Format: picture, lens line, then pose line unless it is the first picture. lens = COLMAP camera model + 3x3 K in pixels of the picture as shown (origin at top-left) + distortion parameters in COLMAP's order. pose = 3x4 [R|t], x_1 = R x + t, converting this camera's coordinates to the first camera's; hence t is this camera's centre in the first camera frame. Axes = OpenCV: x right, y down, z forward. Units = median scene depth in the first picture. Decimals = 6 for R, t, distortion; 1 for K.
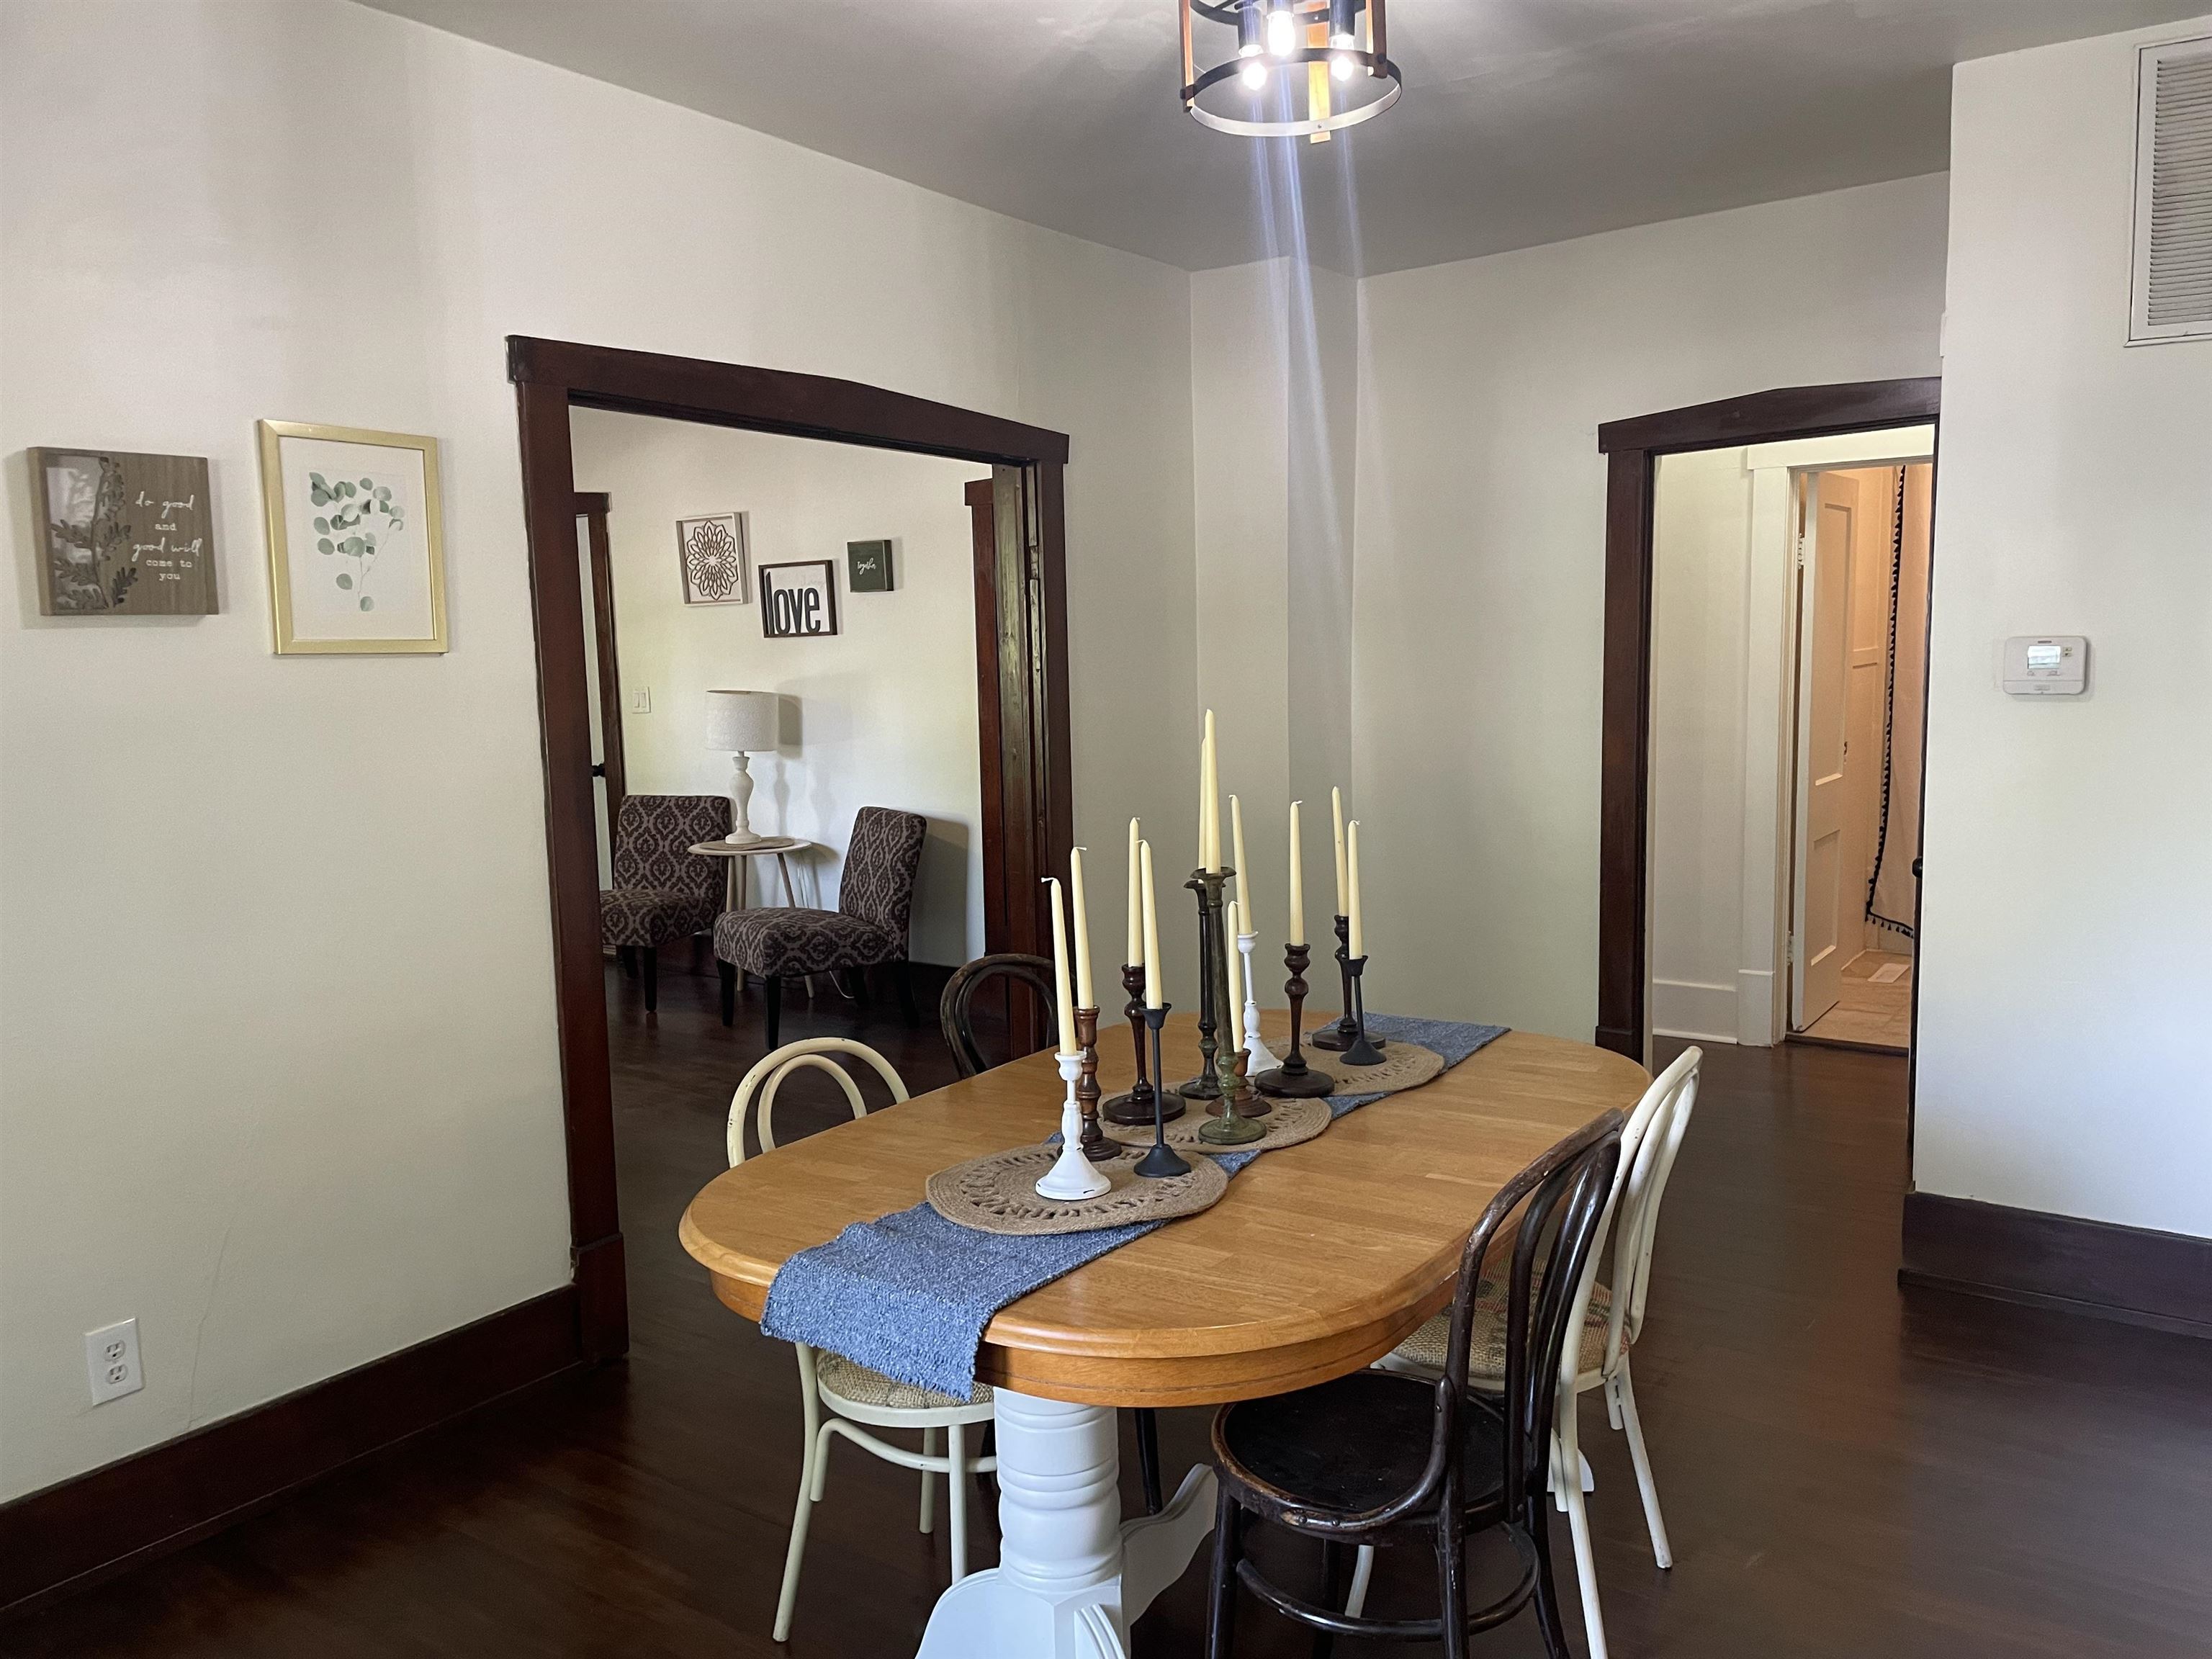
lens RADIAL K [[1689.3, 0, 1108.3], [0, 1689.3, 832.2], [0, 0, 1]] dist [0.079331, -0.085735]
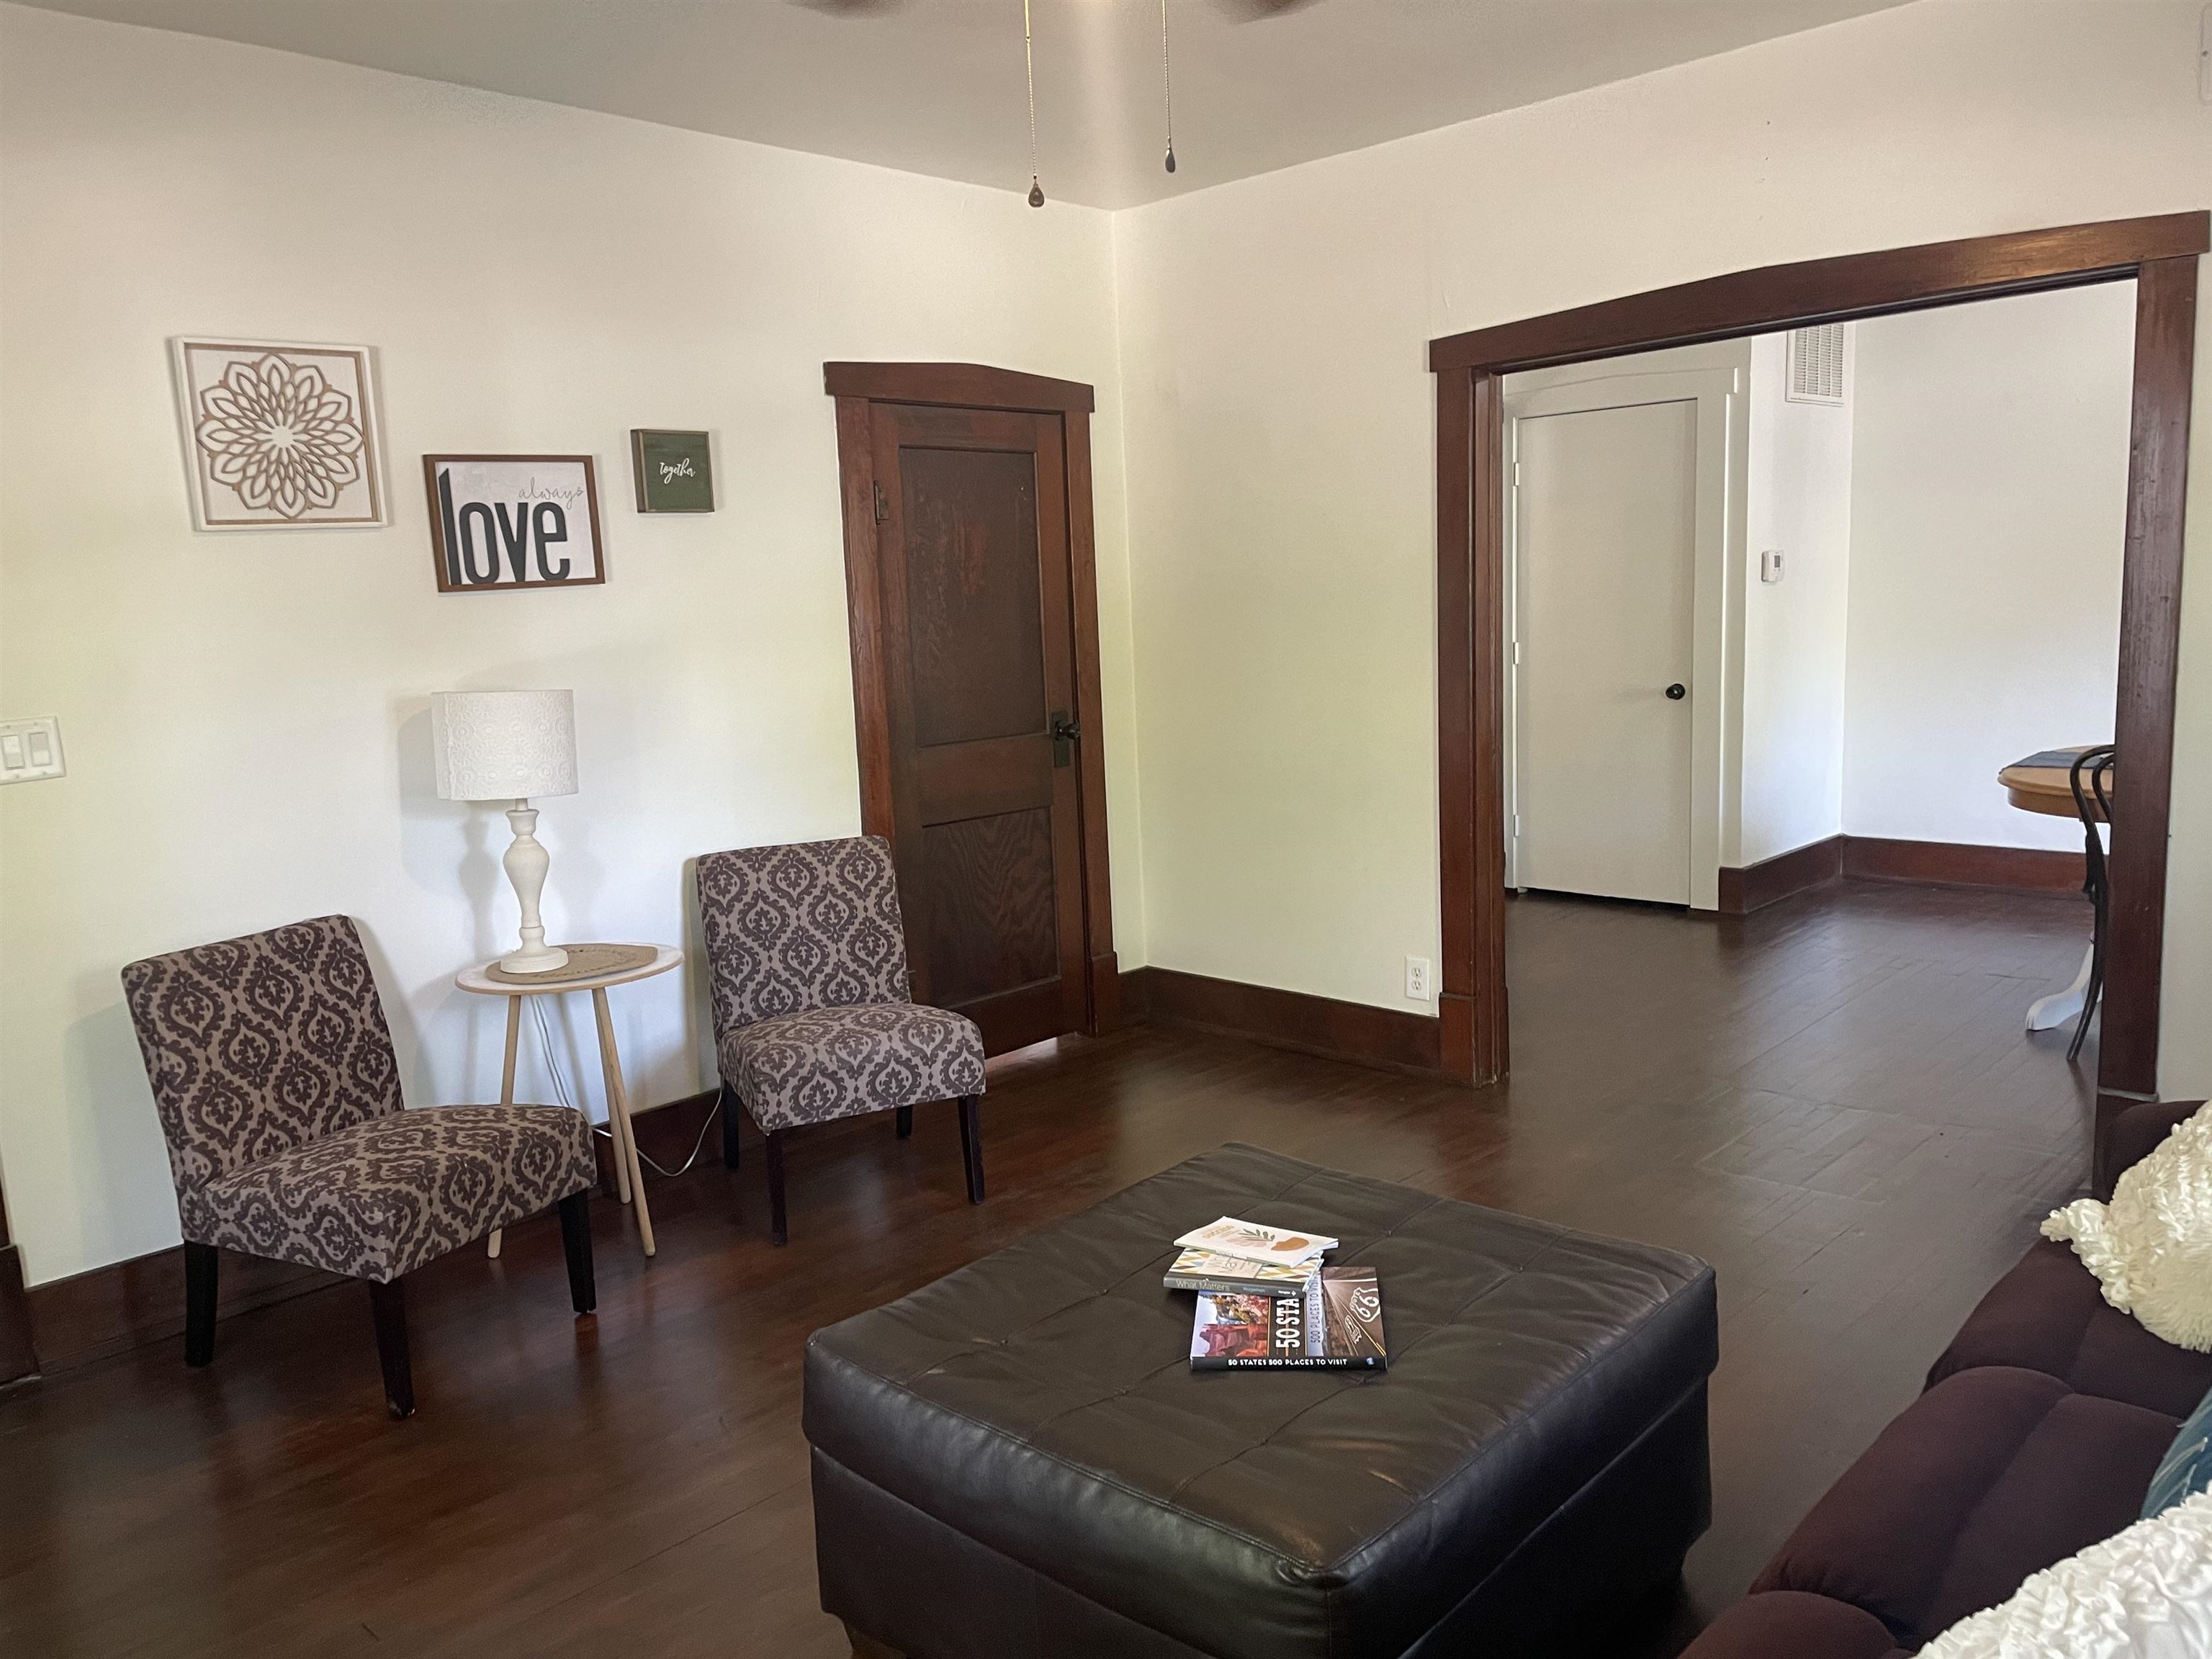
lens RADIAL K [[1689.3, 0, 1106.0], [0, 1689.3, 823.9], [0, 0, 1]] dist [0.079331, -0.085735]
pose [[0.145730, -0.123989, 0.981524, -0.722599], [0.169872, 0.980517, 0.098641, -0.061862], [-0.974631, 0.152359, 0.163953, 0.733901]]
